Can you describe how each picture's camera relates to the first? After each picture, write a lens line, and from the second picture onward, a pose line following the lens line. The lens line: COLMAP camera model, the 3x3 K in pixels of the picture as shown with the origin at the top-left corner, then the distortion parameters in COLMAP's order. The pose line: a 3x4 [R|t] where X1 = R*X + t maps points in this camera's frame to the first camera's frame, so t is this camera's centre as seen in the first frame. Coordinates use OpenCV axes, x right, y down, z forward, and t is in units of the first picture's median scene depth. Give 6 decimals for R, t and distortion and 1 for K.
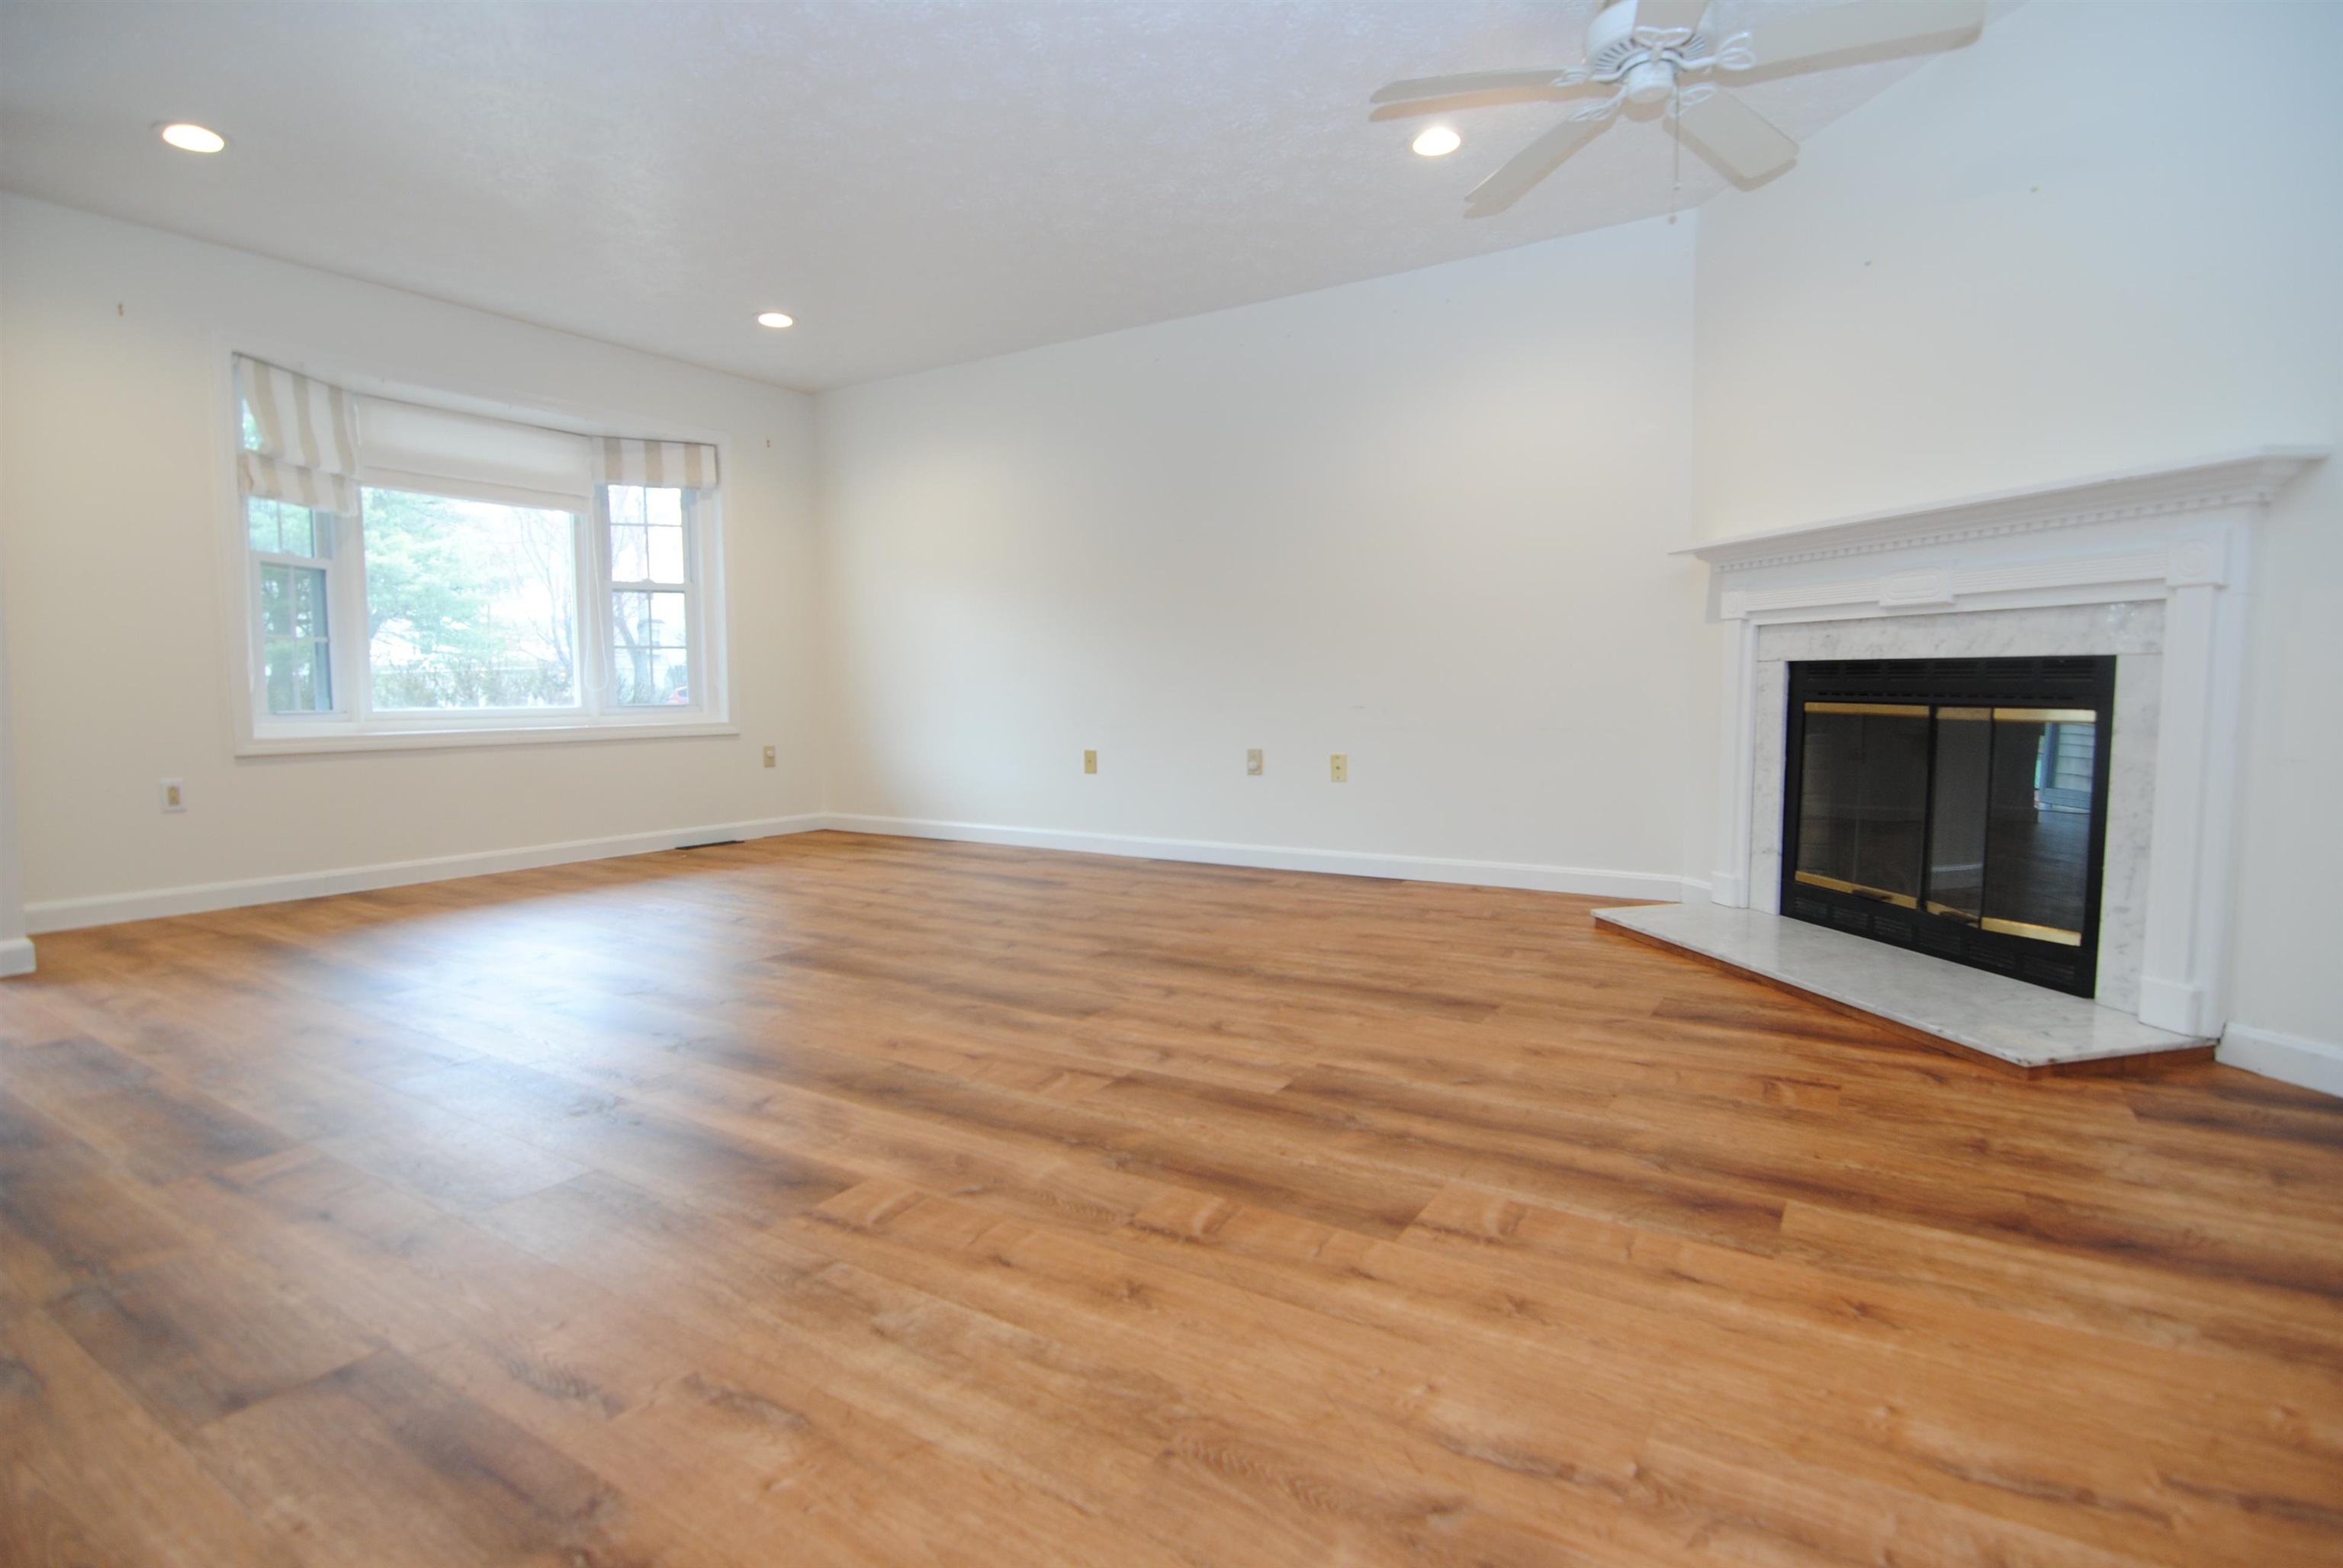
lens RADIAL K [[1144.6, 0, 1177.8], [0, 1144.6, 772.8], [0, 0, 1]] dist [-0.002455, -0.012974]
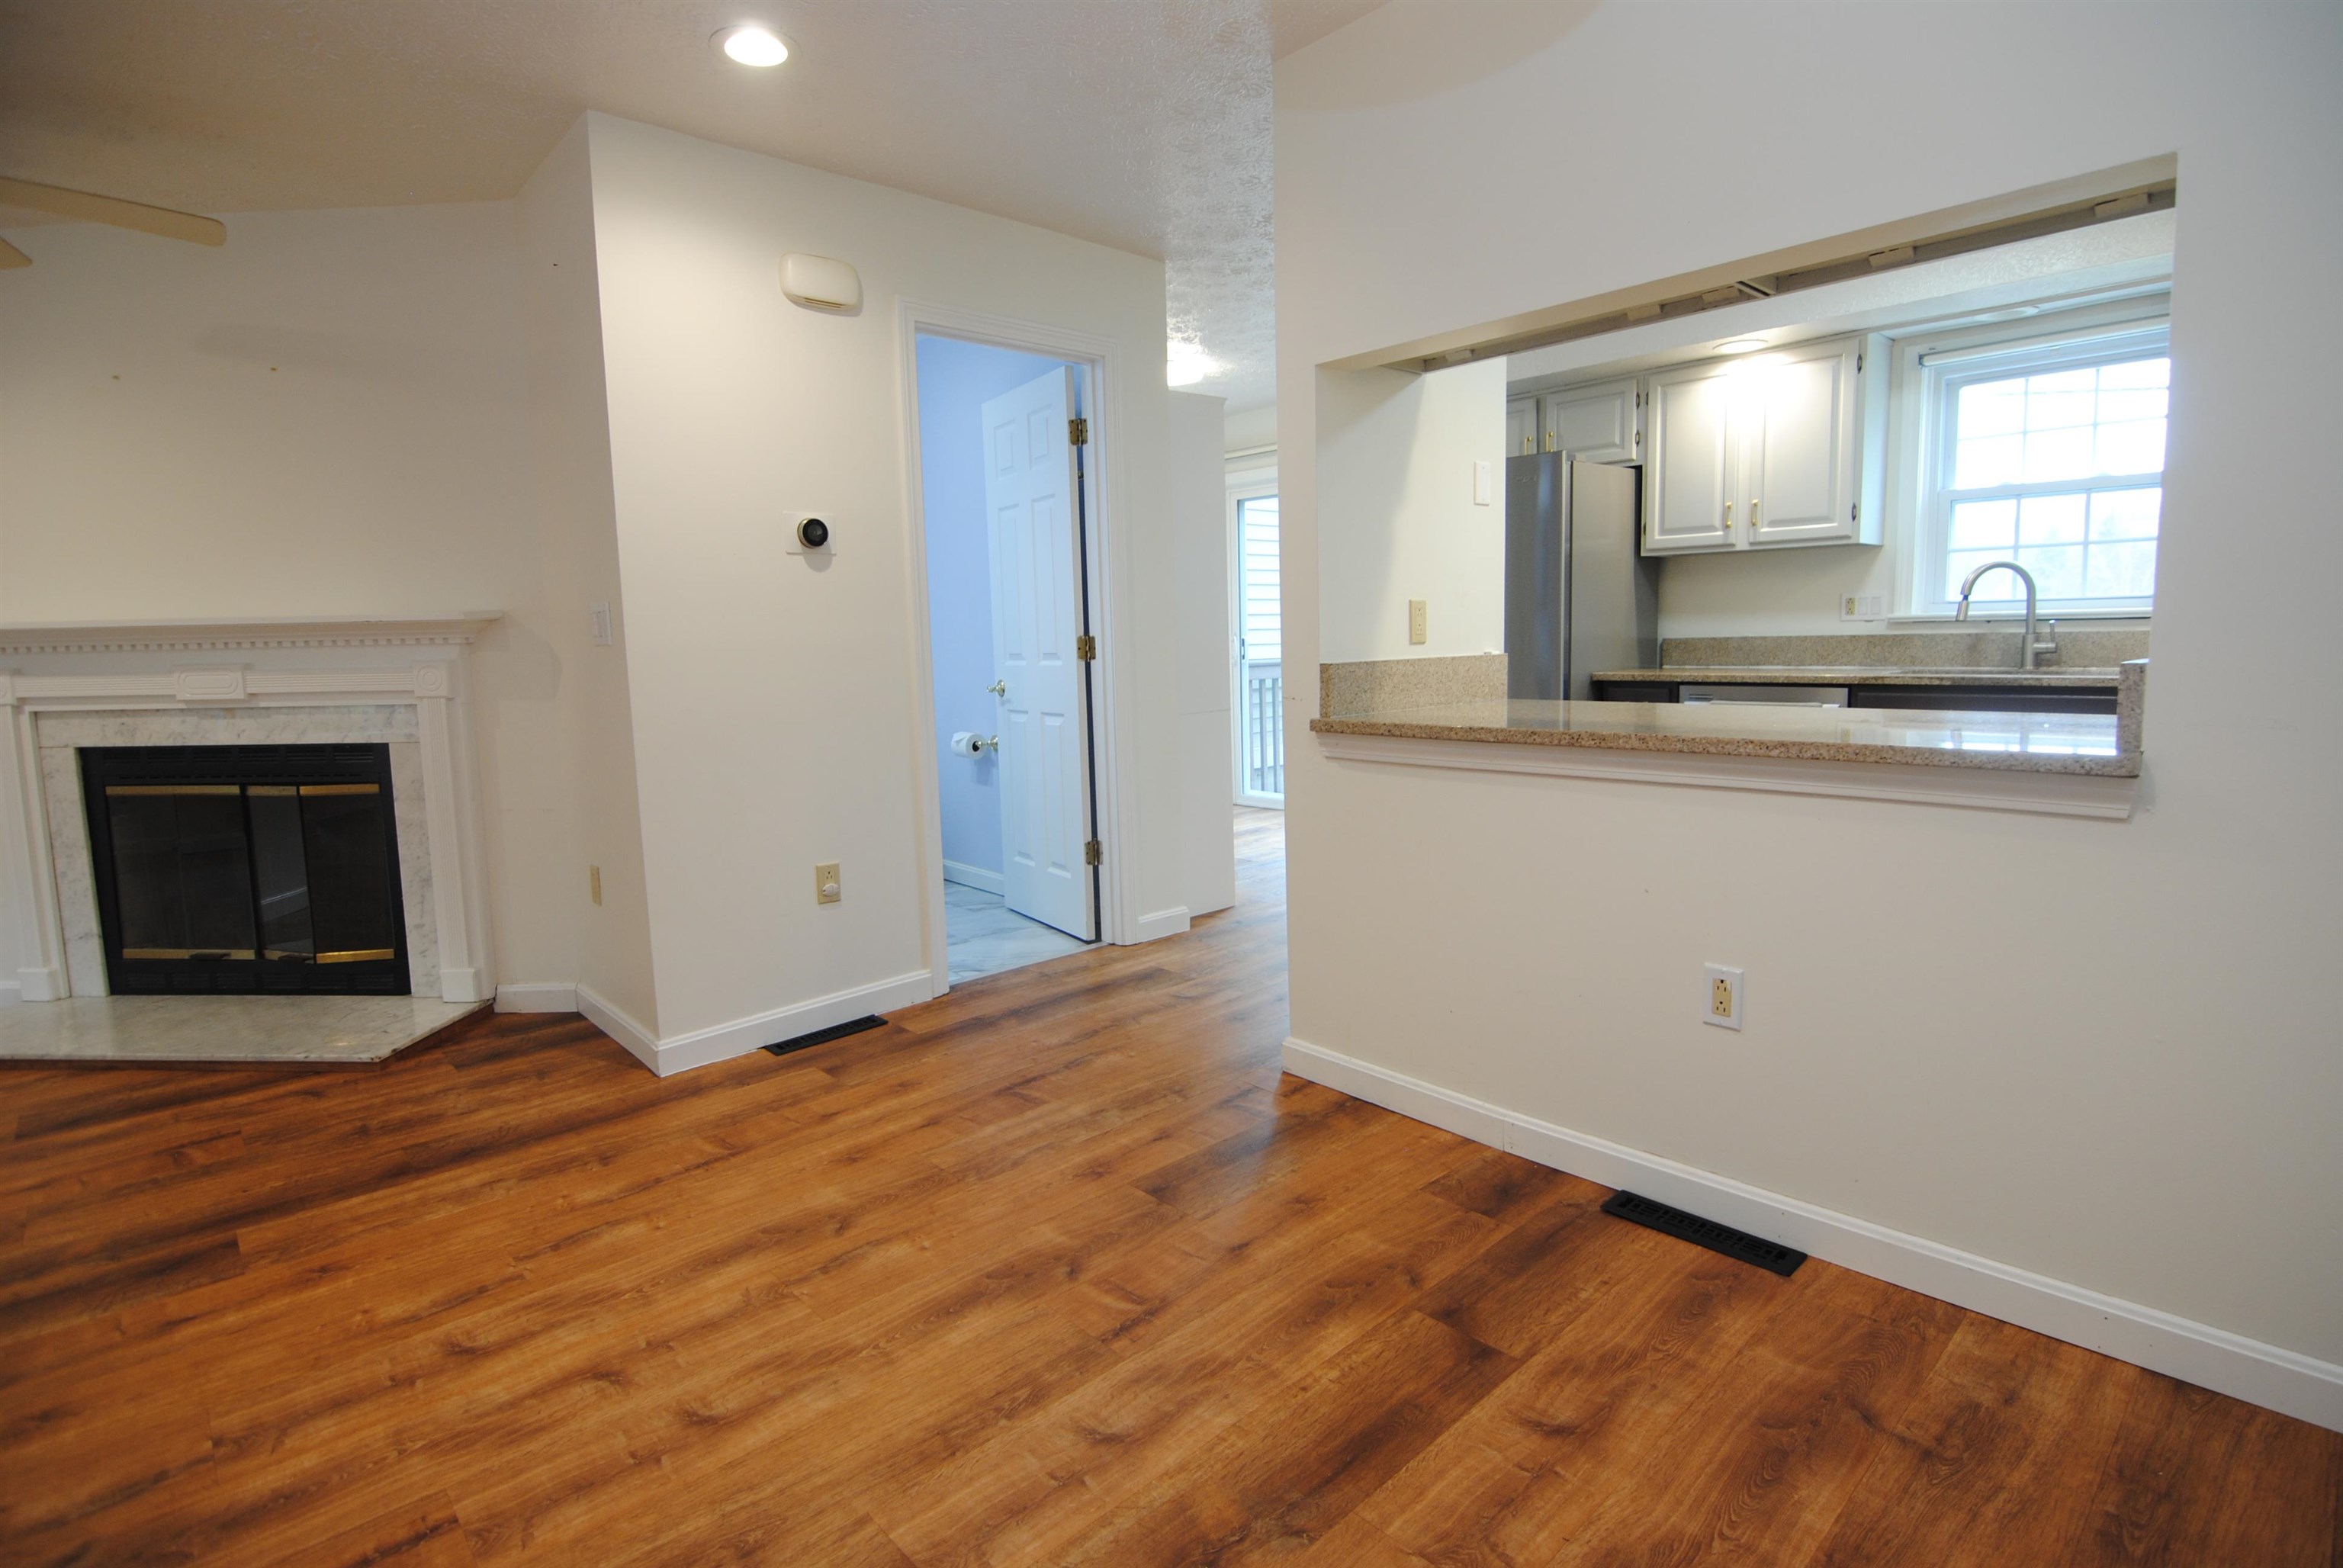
lens RADIAL K [[1142.4, 0, 1178.3], [0, 1142.4, 766.5], [0, 0, 1]] dist [-0.006826, -0.009874]
pose [[0.249745, -0.107164, 0.962363, -0.248136], [0.094579, 0.991805, 0.085898, -0.103251], [-0.963682, 0.069567, 0.257834, -0.260223]]
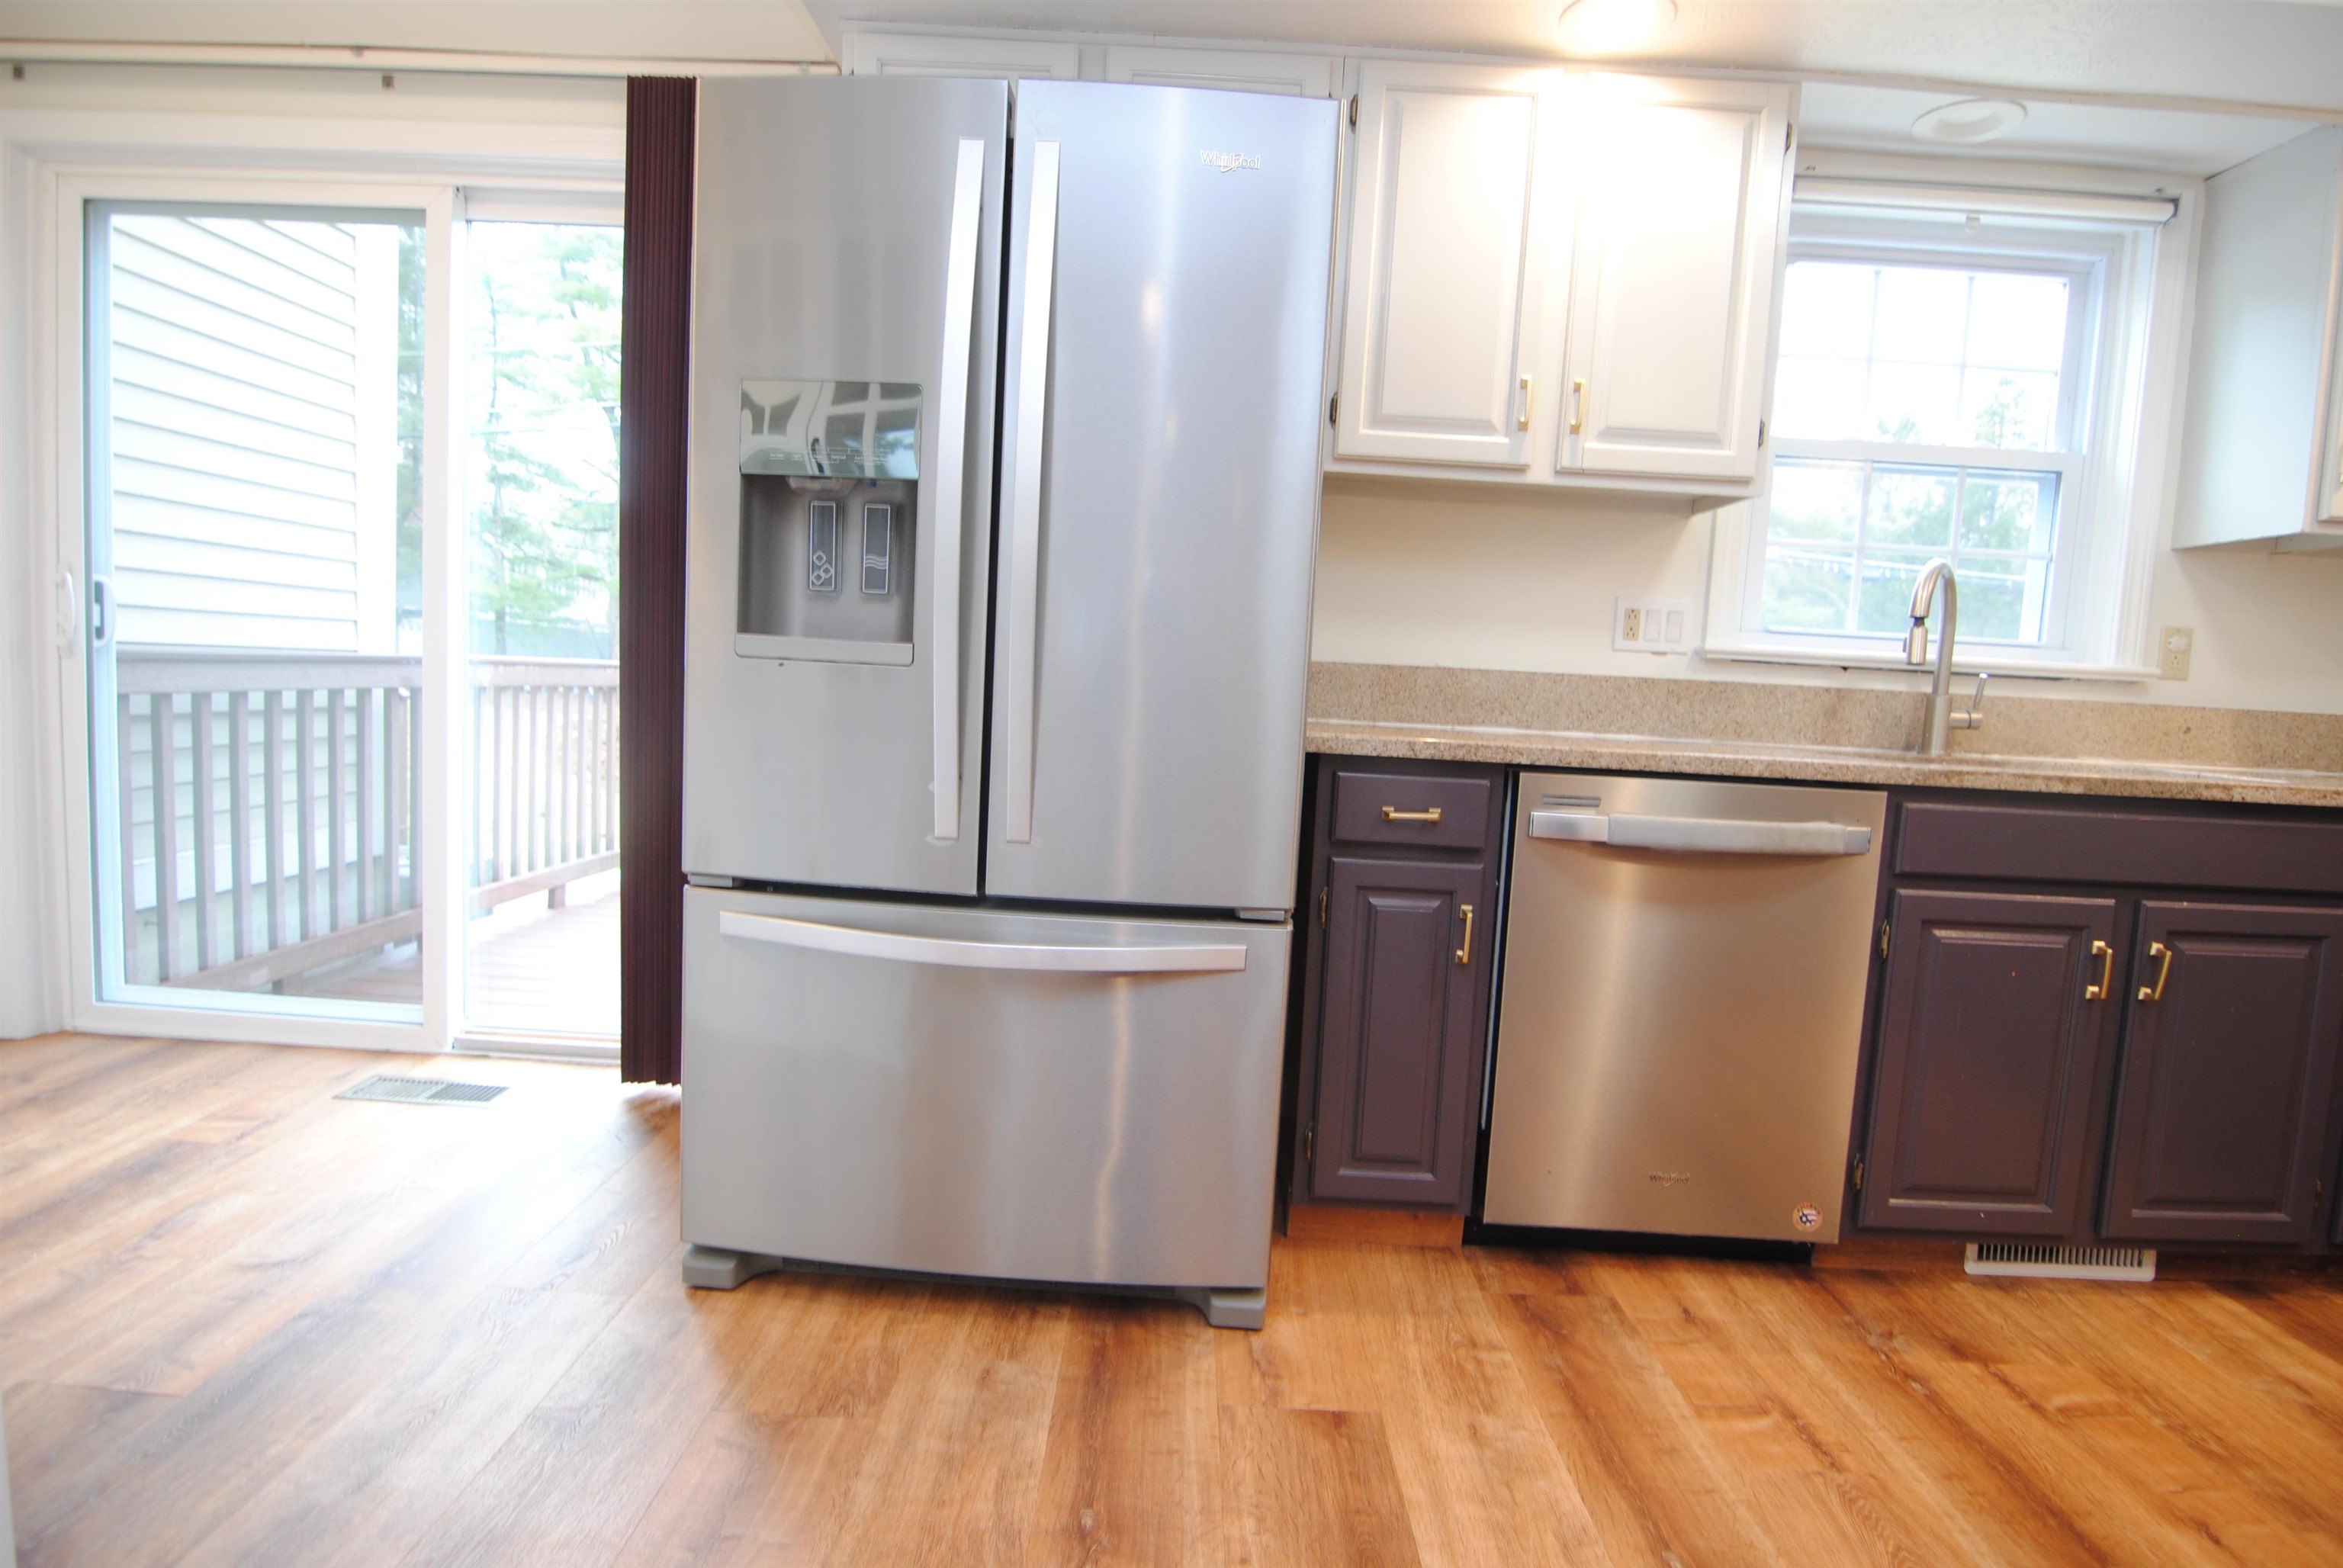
lens RADIAL K [[1142.7, 0, 1178.9], [0, 1142.7, 771.4], [0, 0, 1]] dist [-0.008044, -0.008895]
pose [[-0.532600, -0.089830, 0.841586, 1.137815], [0.014537, 0.993234, 0.115217, -0.091836], [-0.846242, 0.073598, -0.527691, 0.011675]]
